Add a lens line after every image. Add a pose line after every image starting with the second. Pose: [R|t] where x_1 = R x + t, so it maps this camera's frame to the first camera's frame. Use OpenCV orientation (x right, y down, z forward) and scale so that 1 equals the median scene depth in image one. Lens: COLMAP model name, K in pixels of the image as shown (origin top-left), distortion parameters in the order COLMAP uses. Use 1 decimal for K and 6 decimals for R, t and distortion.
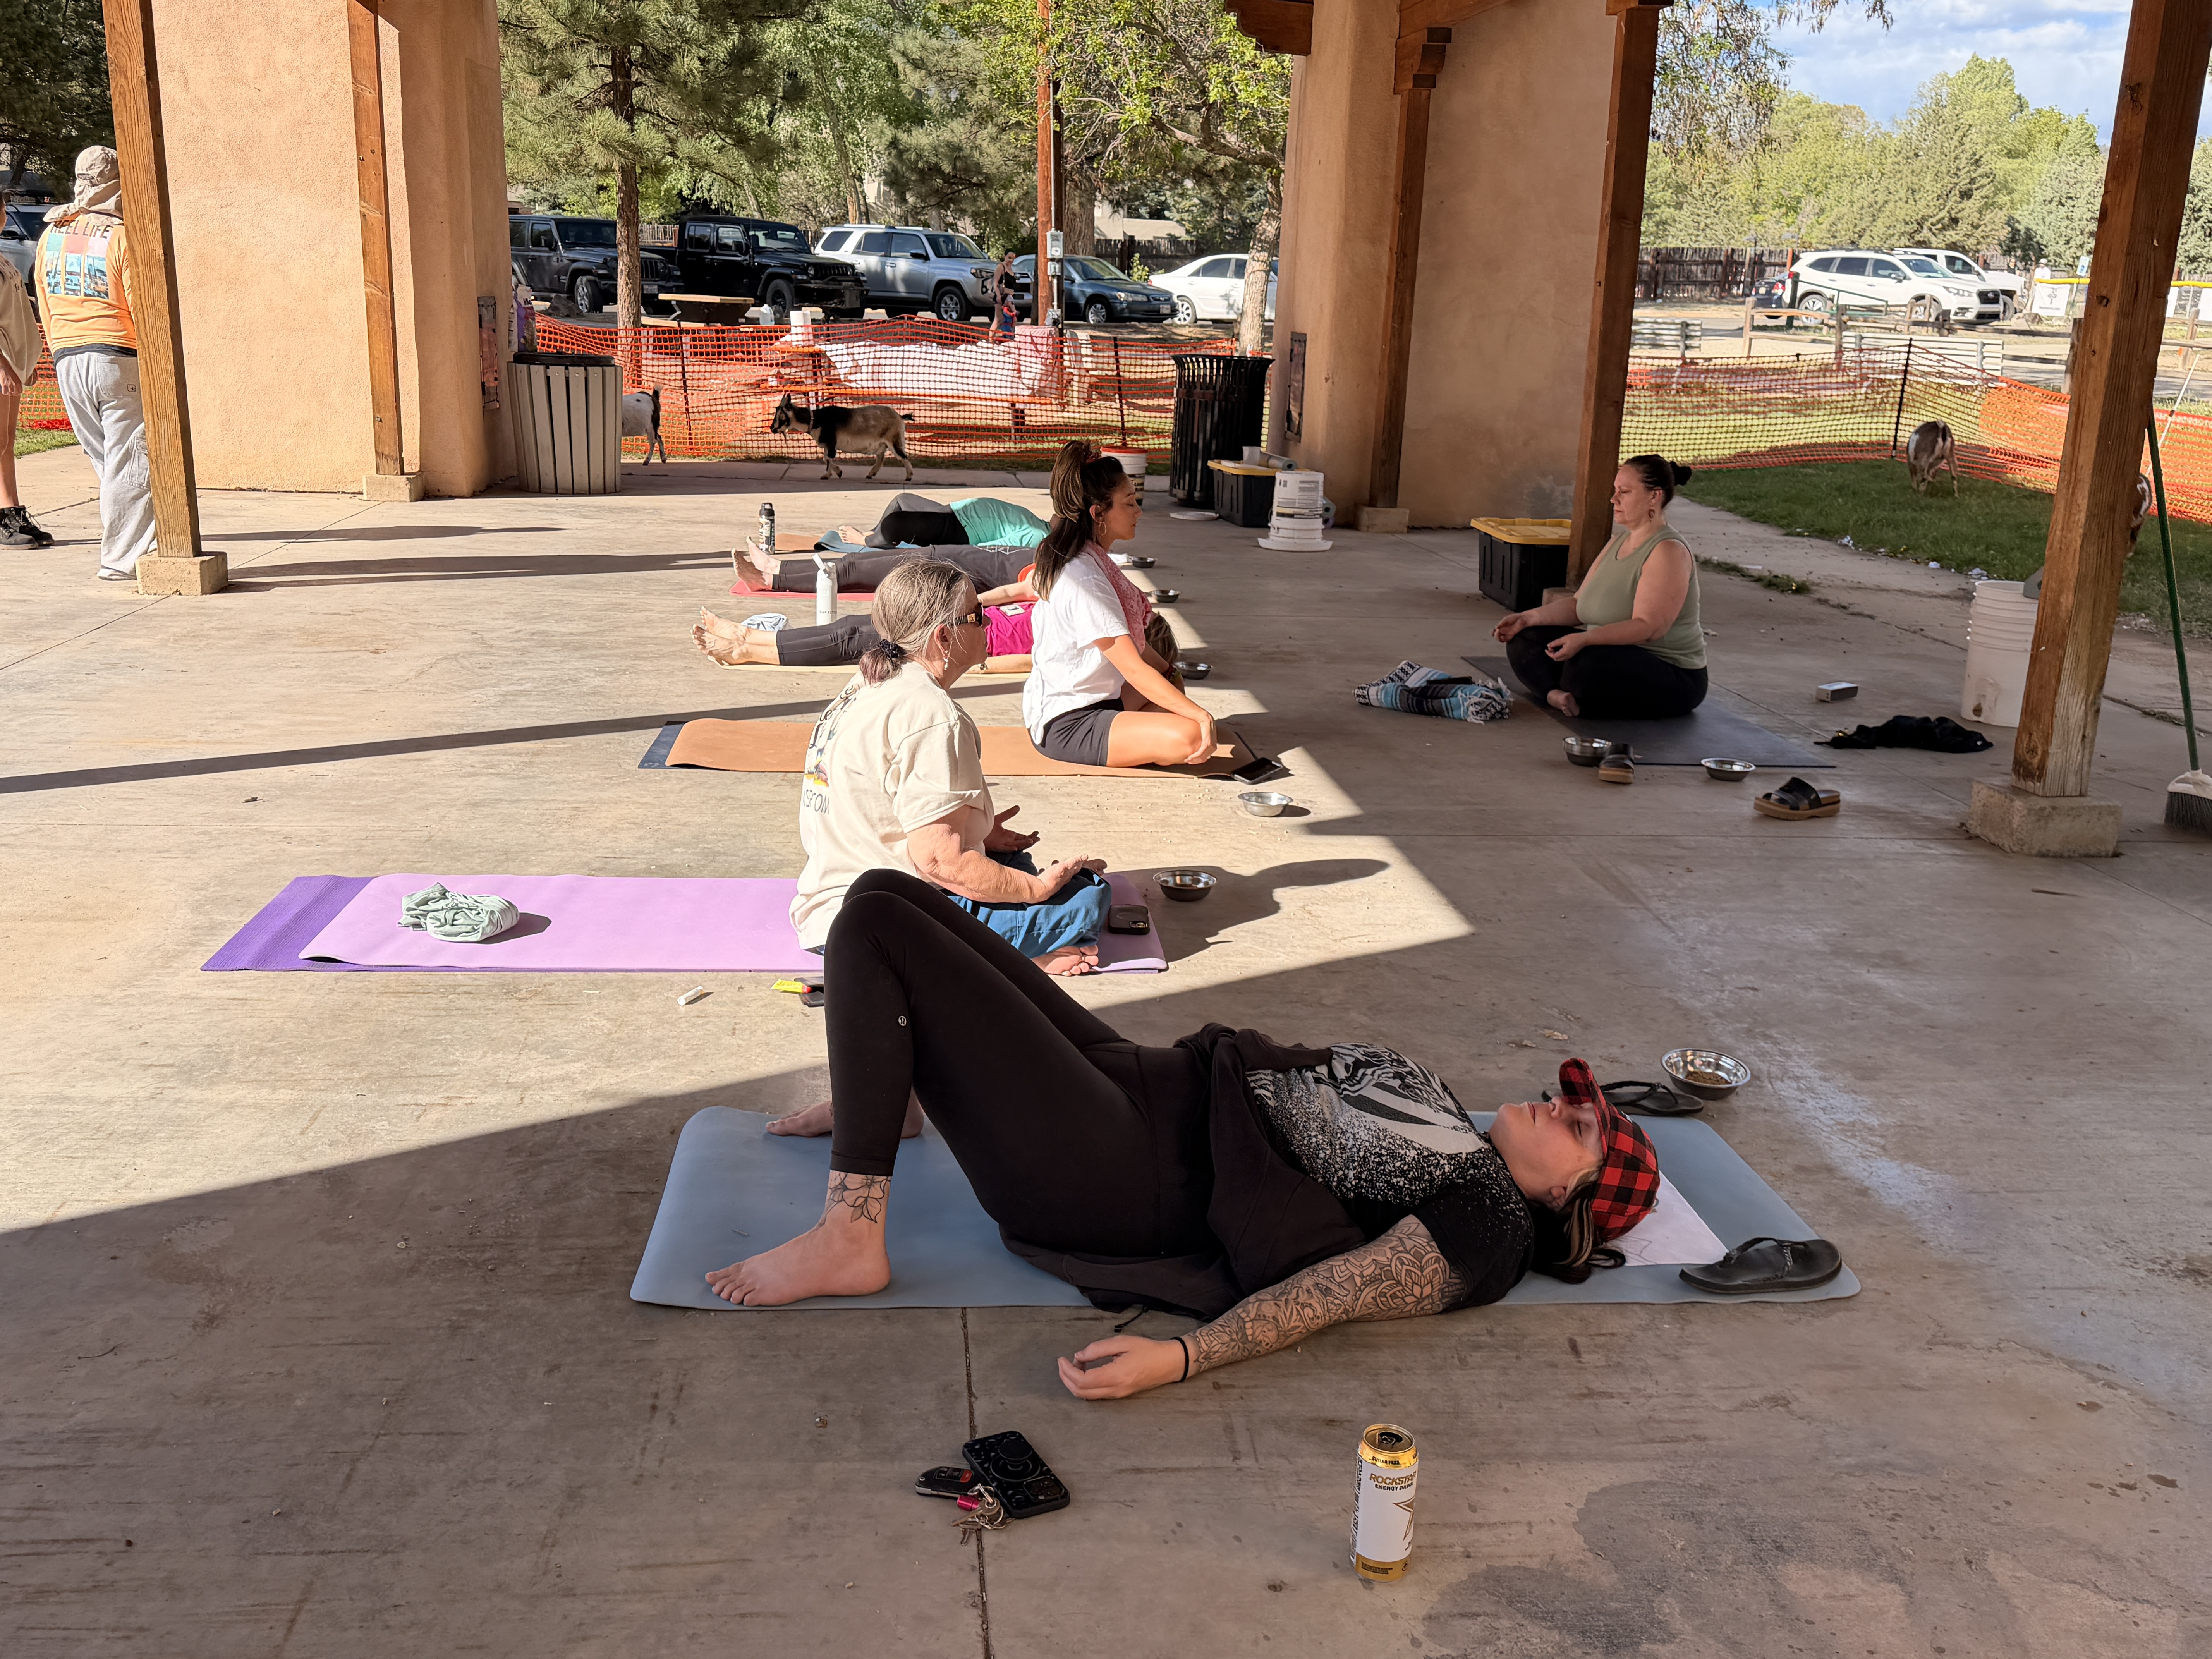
lens RADIAL K [[1912.8, 0, 1078.6], [0, 1912.8, 836.8], [0, 0, 1]] dist [0.151865, -0.309224]
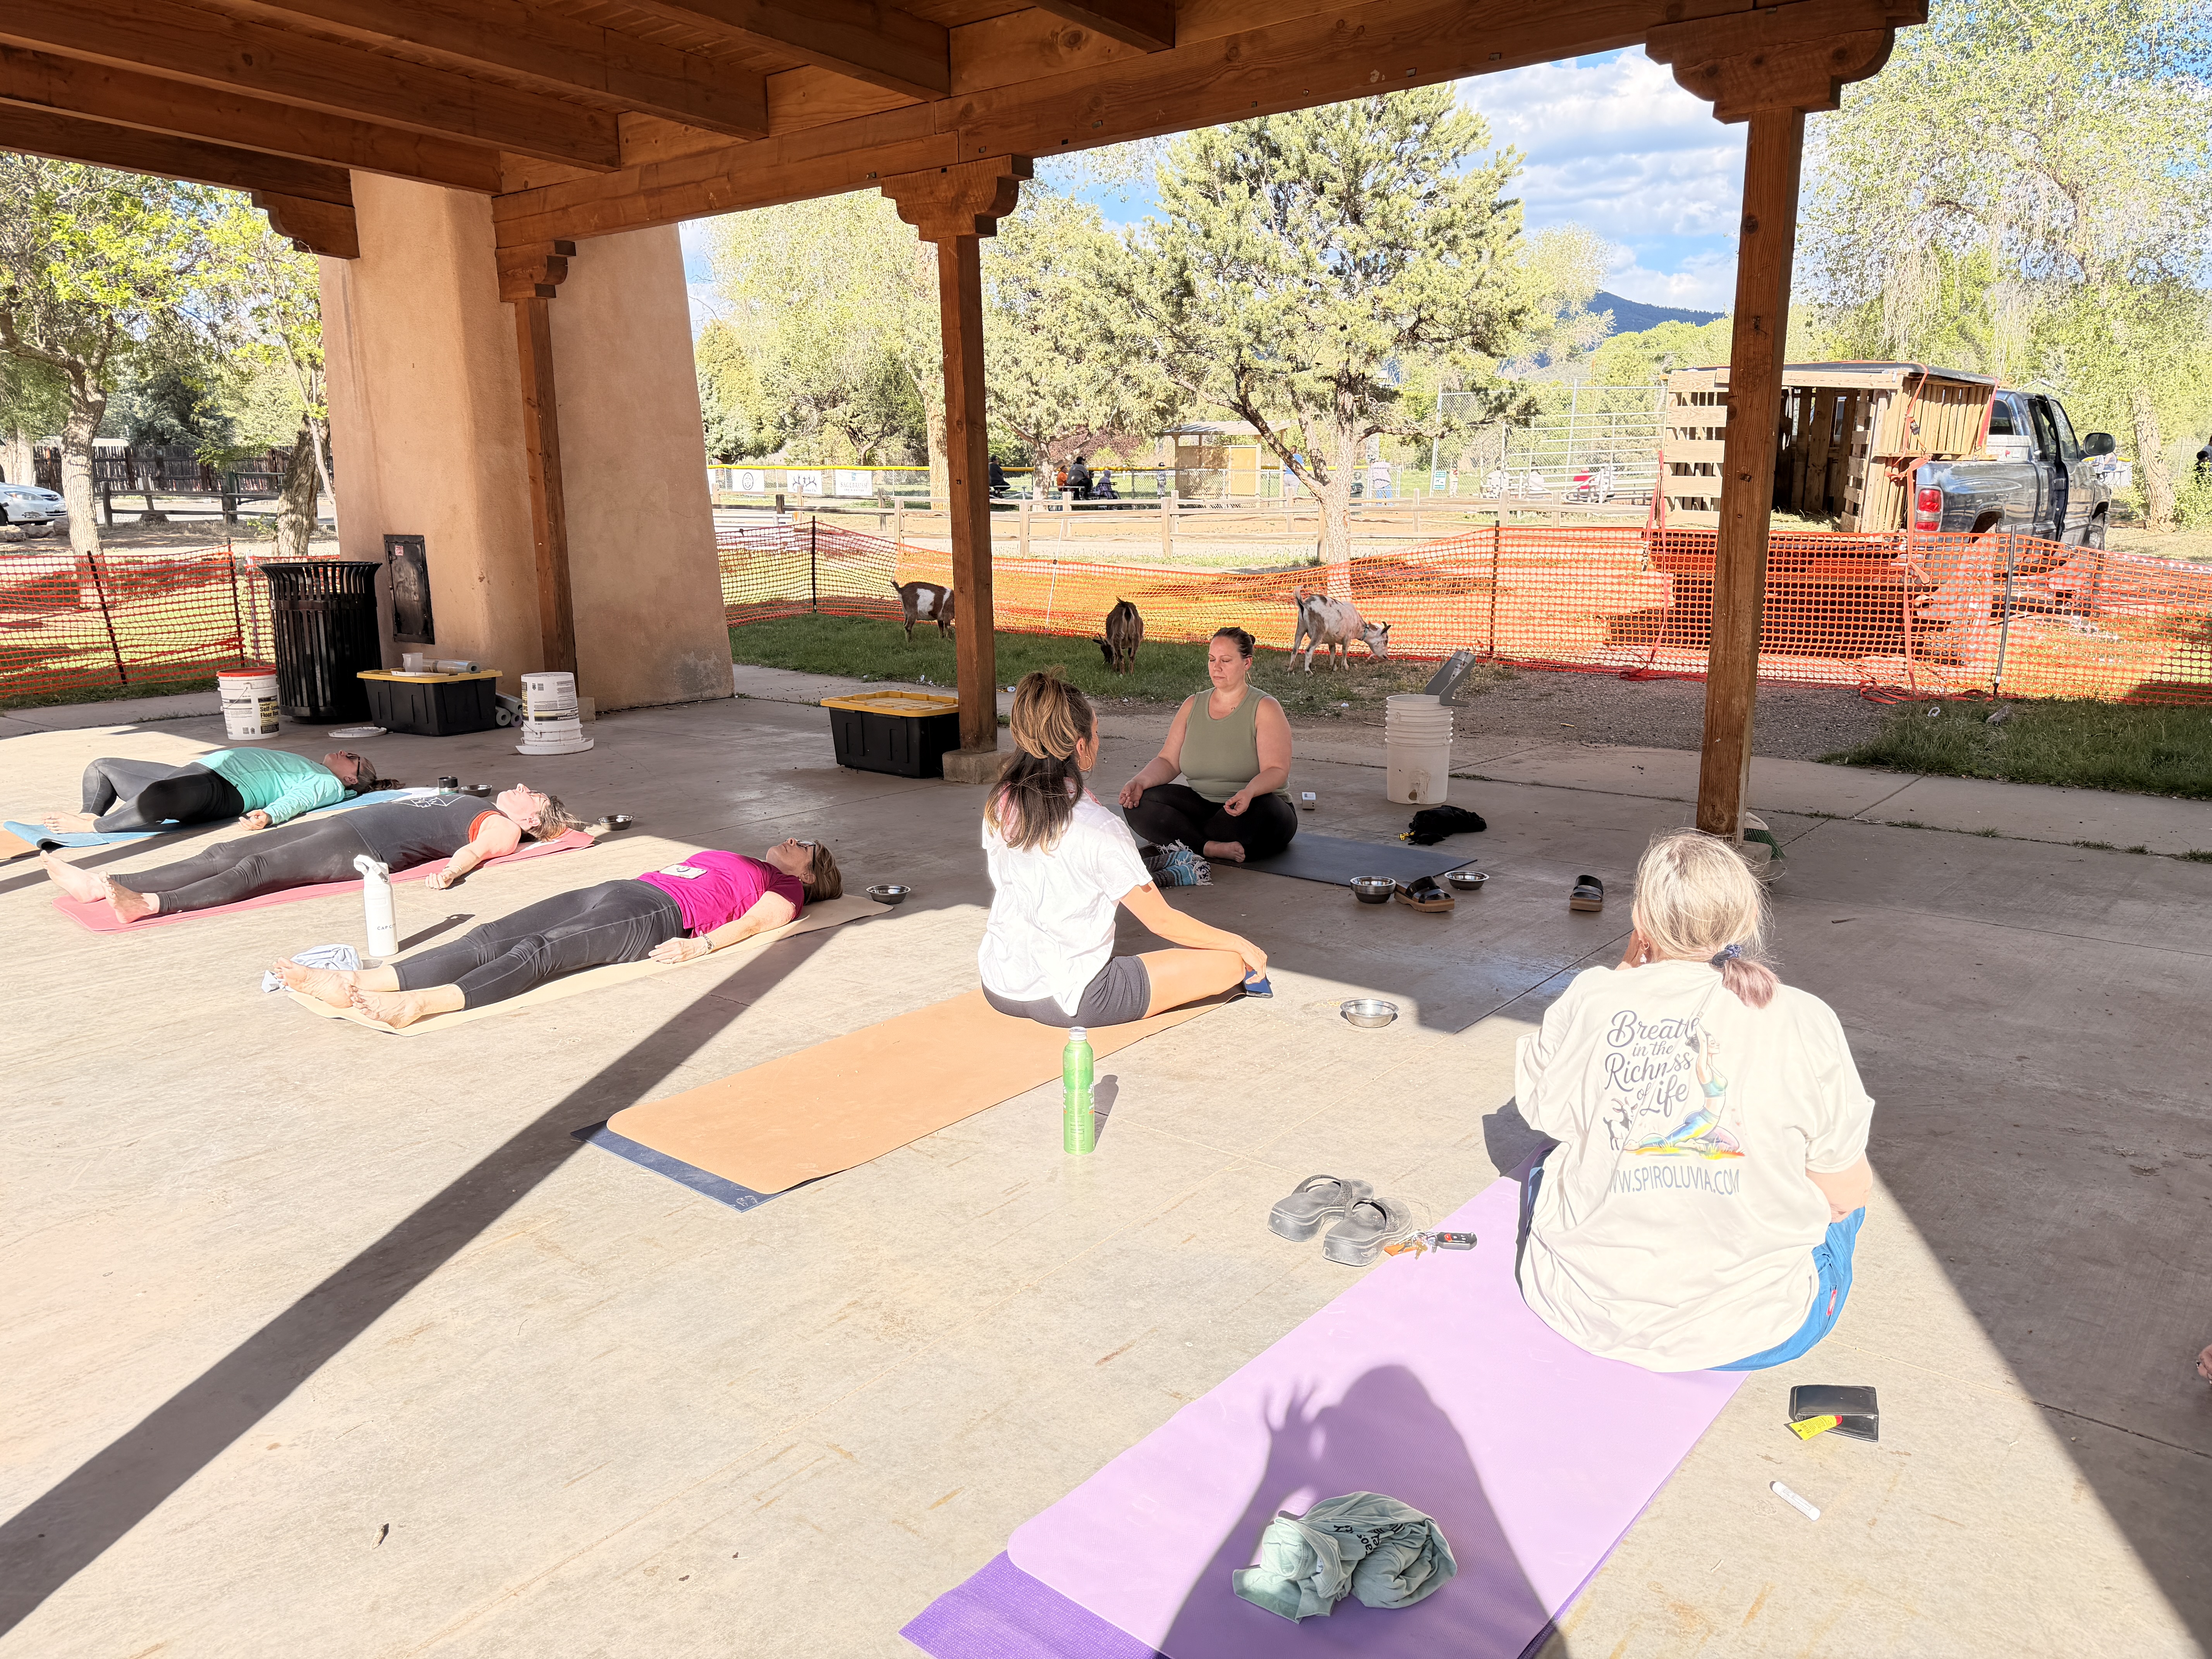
lens RADIAL K [[1553.3, 0, 1097.1], [0, 1553.3, 822.7], [0, 0, 1]] dist [0.081824, -0.123771]
pose [[0.702038, -0.184706, 0.687769, -0.278754], [0.223681, 0.974094, 0.033280, -0.089871], [-0.676099, 0.130477, 0.725166, 0.276479]]
